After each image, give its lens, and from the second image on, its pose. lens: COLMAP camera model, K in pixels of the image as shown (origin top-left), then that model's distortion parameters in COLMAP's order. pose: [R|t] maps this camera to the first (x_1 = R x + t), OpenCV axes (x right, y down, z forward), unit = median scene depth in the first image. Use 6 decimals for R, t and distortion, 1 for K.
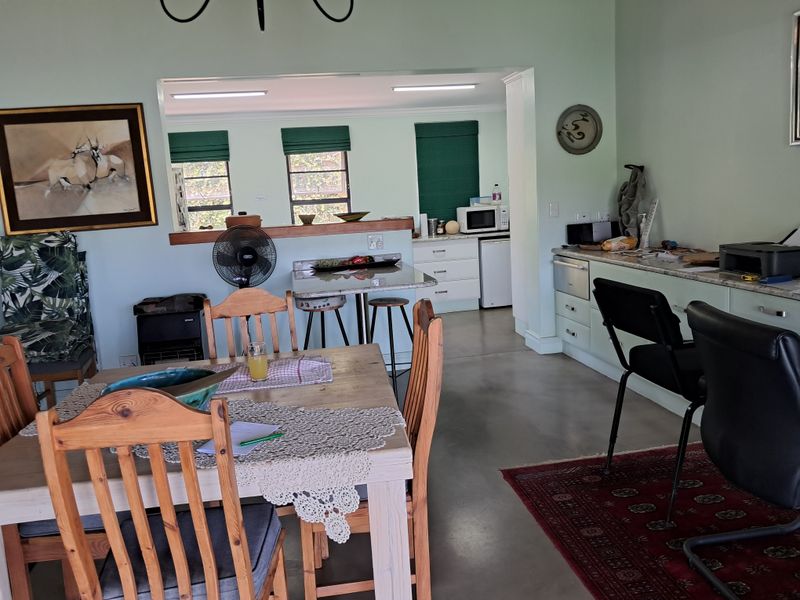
lens RADIAL K [[635.0, 0, 399.1], [0, 635.0, 295.6], [0, 0, 1]] dist [0.035849, -0.056235]
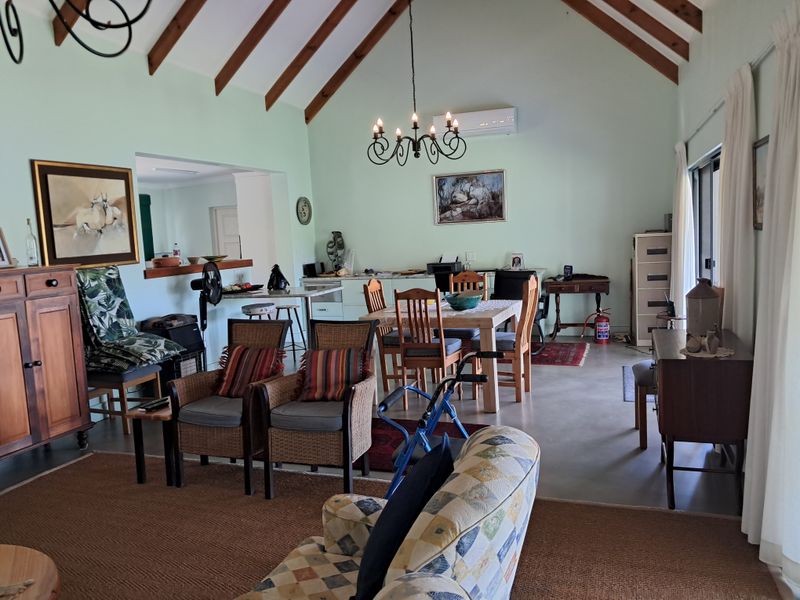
lens RADIAL K [[635.0, 0, 400.0], [0, 635.0, 302.1], [0, 0, 1]] dist [0.035849, -0.056235]
pose [[0.495235, -0.056896, 0.866894, -1.274866], [0.152283, 0.988089, -0.022145, 0.075568], [-0.855308, 0.142980, 0.498000, -0.067987]]
